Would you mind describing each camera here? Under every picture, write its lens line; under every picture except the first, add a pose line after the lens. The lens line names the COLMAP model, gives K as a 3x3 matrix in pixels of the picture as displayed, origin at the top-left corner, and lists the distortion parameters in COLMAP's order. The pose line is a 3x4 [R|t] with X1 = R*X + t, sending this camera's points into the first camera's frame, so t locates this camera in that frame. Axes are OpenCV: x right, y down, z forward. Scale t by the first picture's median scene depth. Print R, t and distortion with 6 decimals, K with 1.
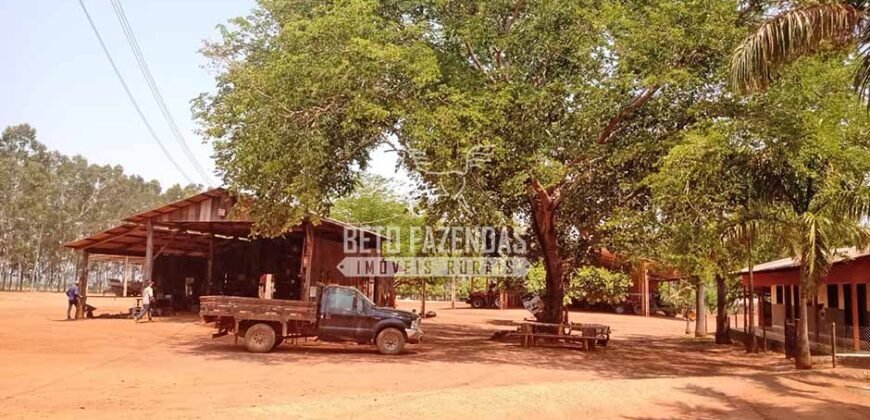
lens RADIAL K [[651.7, 0, 435.0], [0, 651.7, 210.0], [0, 0, 1]] dist [0.092013, 0.000597]
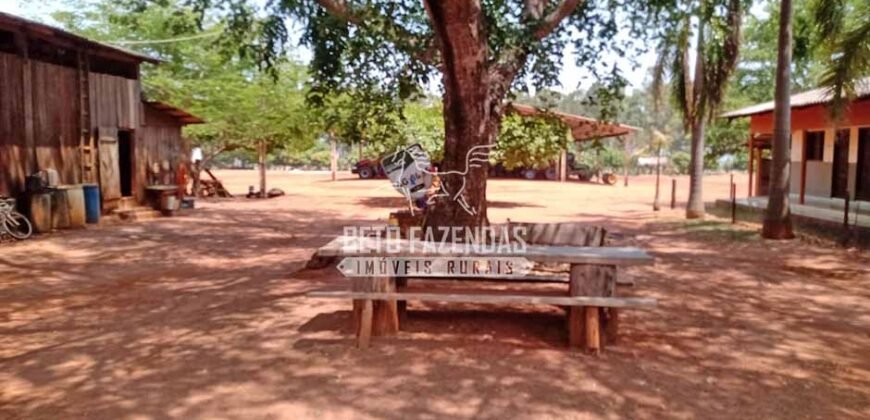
lens RADIAL K [[651.7, 0, 435.0], [0, 651.7, 210.0], [0, 0, 1]] dist [0.092013, 0.000597]
pose [[0.988616, -0.036507, 0.145961, 0.055697], [0.006677, 0.979805, 0.199842, 0.044685], [-0.150309, -0.196593, 0.968895, 0.324179]]
